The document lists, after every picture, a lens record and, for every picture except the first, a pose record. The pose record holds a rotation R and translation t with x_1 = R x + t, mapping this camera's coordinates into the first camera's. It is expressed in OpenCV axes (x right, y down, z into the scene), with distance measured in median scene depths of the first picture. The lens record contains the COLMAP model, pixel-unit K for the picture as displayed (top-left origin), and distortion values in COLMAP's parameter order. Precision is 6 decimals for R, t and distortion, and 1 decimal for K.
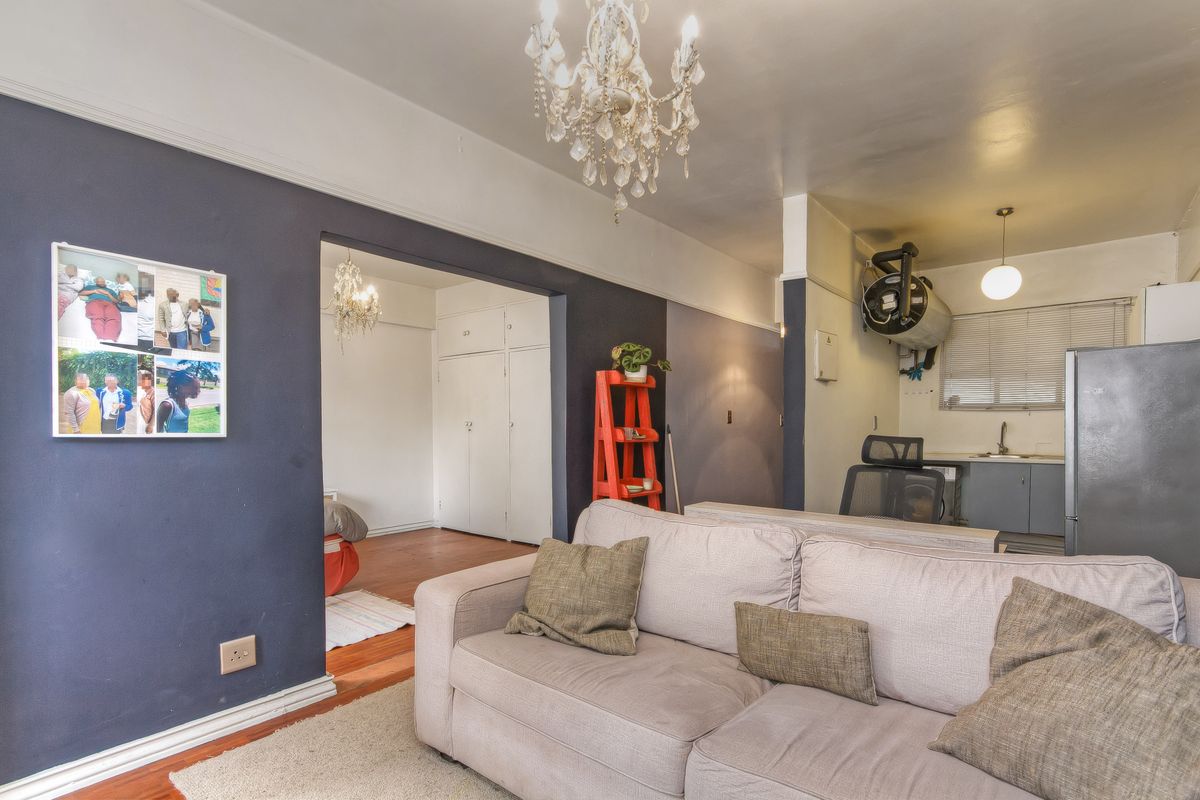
lens RADIAL K [[577.4, 0, 611.7], [0, 577.4, 439.3], [0, 0, 1]] dist [0.000580, -0.000678]
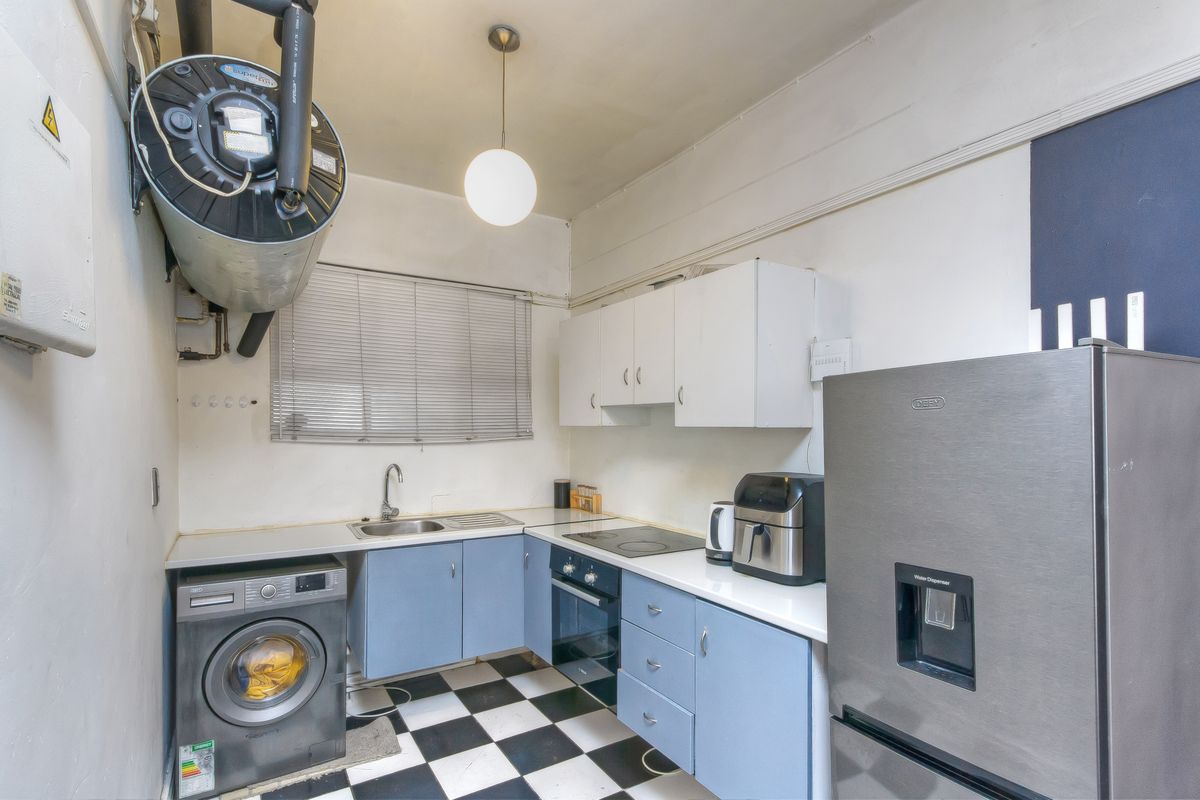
lens RADIAL K [[577.4, 0, 624.8], [0, 577.4, 438.2], [0, 0, 1]] dist [0.000580, -0.000678]
pose [[0.308137, -0.015076, 0.951223, 0.221788], [0.014943, 0.999828, 0.011006, -0.063367], [-0.951225, 0.010823, 0.308309, 0.655884]]
